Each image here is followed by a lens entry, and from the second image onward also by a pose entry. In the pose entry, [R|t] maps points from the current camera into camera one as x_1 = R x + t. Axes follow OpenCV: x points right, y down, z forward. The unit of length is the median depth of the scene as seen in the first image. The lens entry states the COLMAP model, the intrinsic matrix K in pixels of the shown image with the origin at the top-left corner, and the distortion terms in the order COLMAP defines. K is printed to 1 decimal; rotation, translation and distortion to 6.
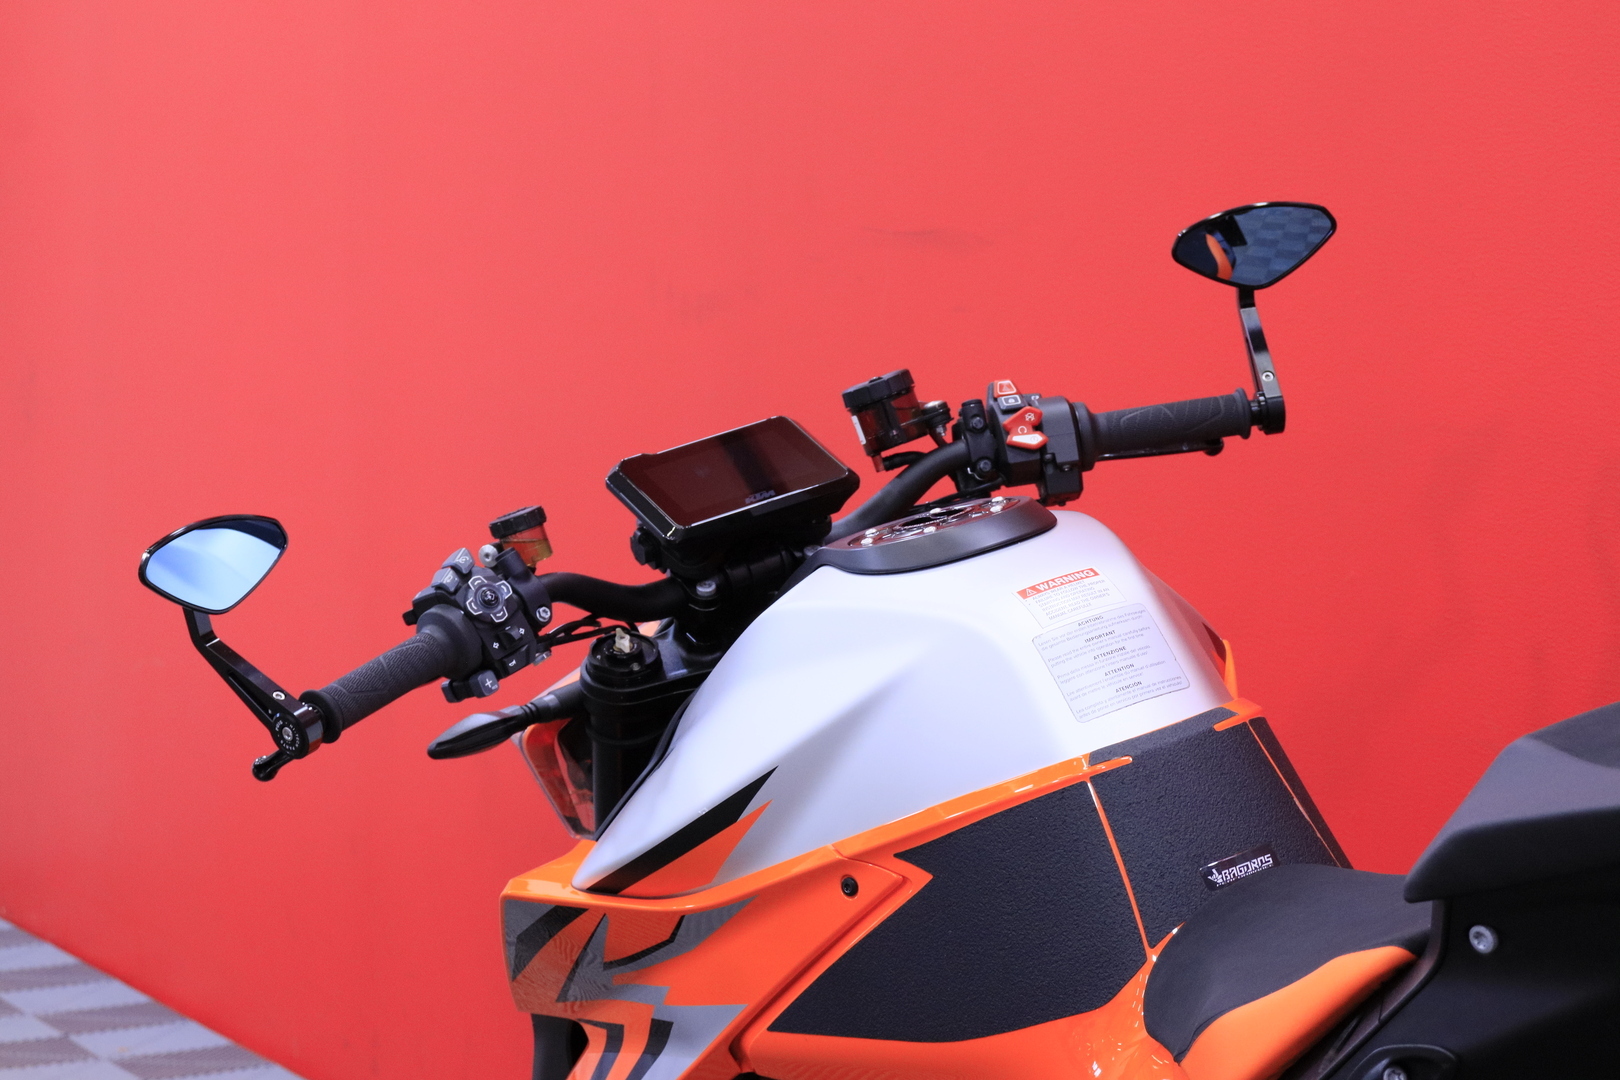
lens RADIAL K [[3410.7, 0, 810.0], [0, 3410.7, 540.0], [0, 0, 1]] dist [0.245910, 0.159754]
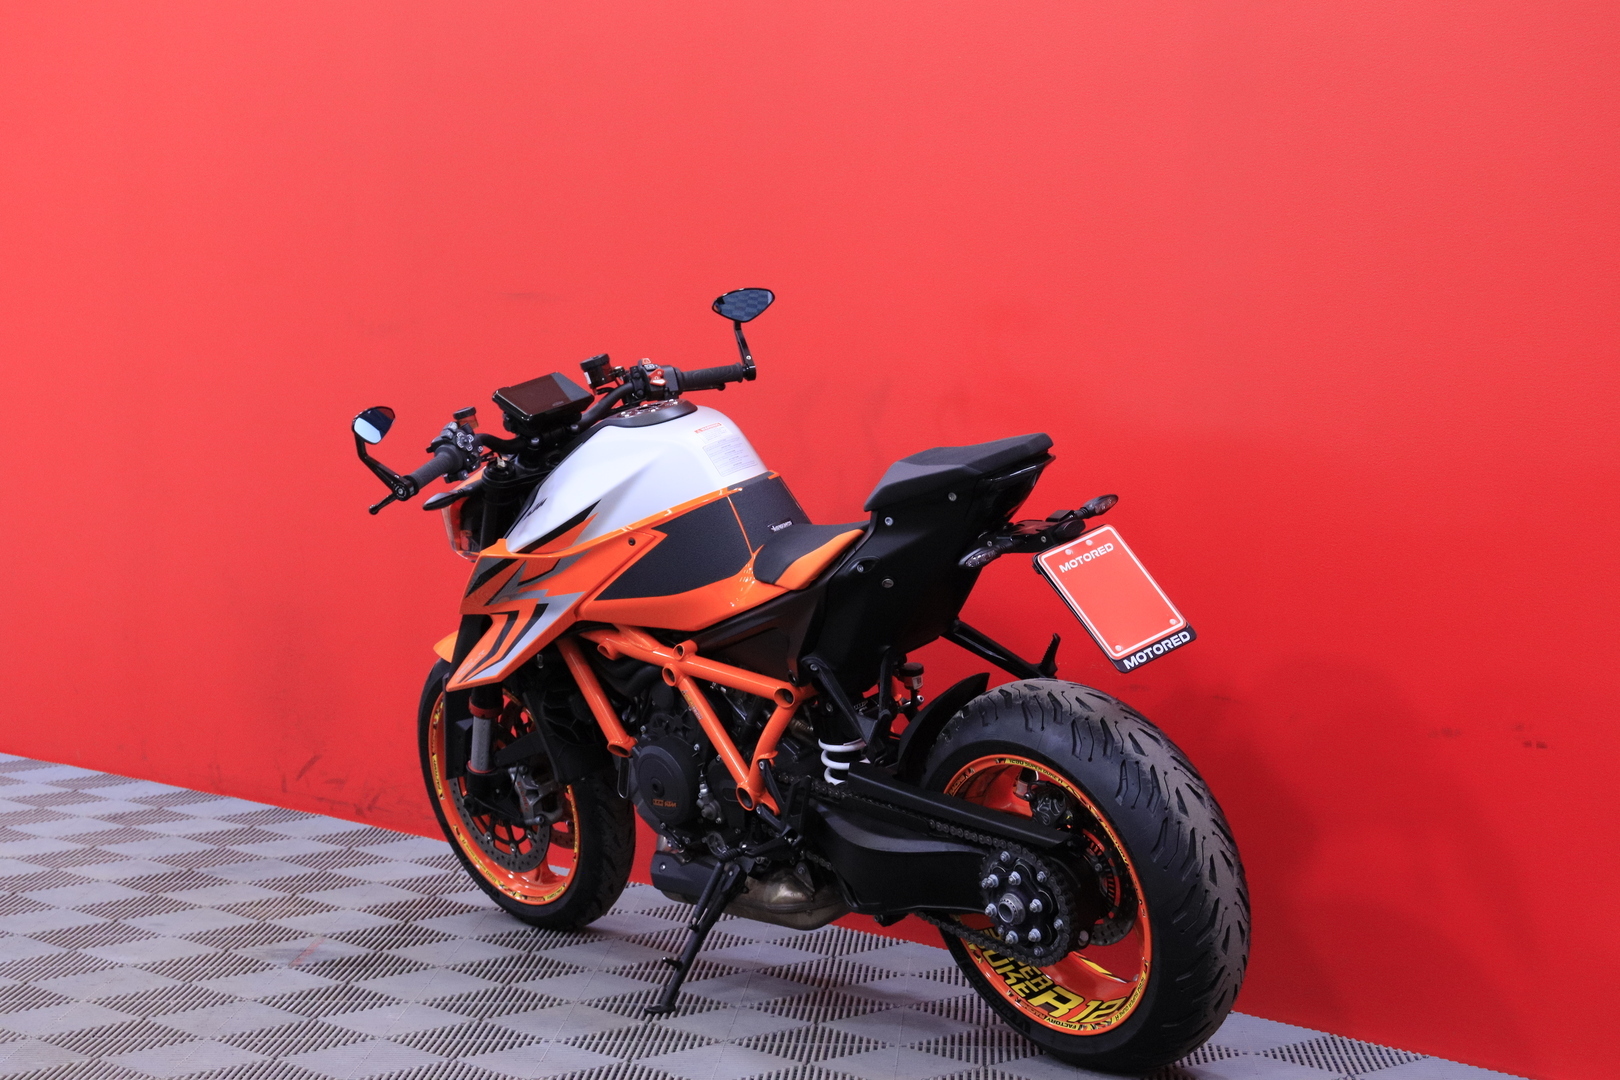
lens RADIAL K [[3277.8, 0, 810.0], [0, 3277.8, 540.0], [0, 0, 1]] dist [0.436547, -0.002384]
pose [[0.954235, -0.010635, 0.298870, -0.566728], [0.014797, 0.999822, -0.011668, 0.119424], [-0.298692, 0.015556, 0.954223, -1.363486]]
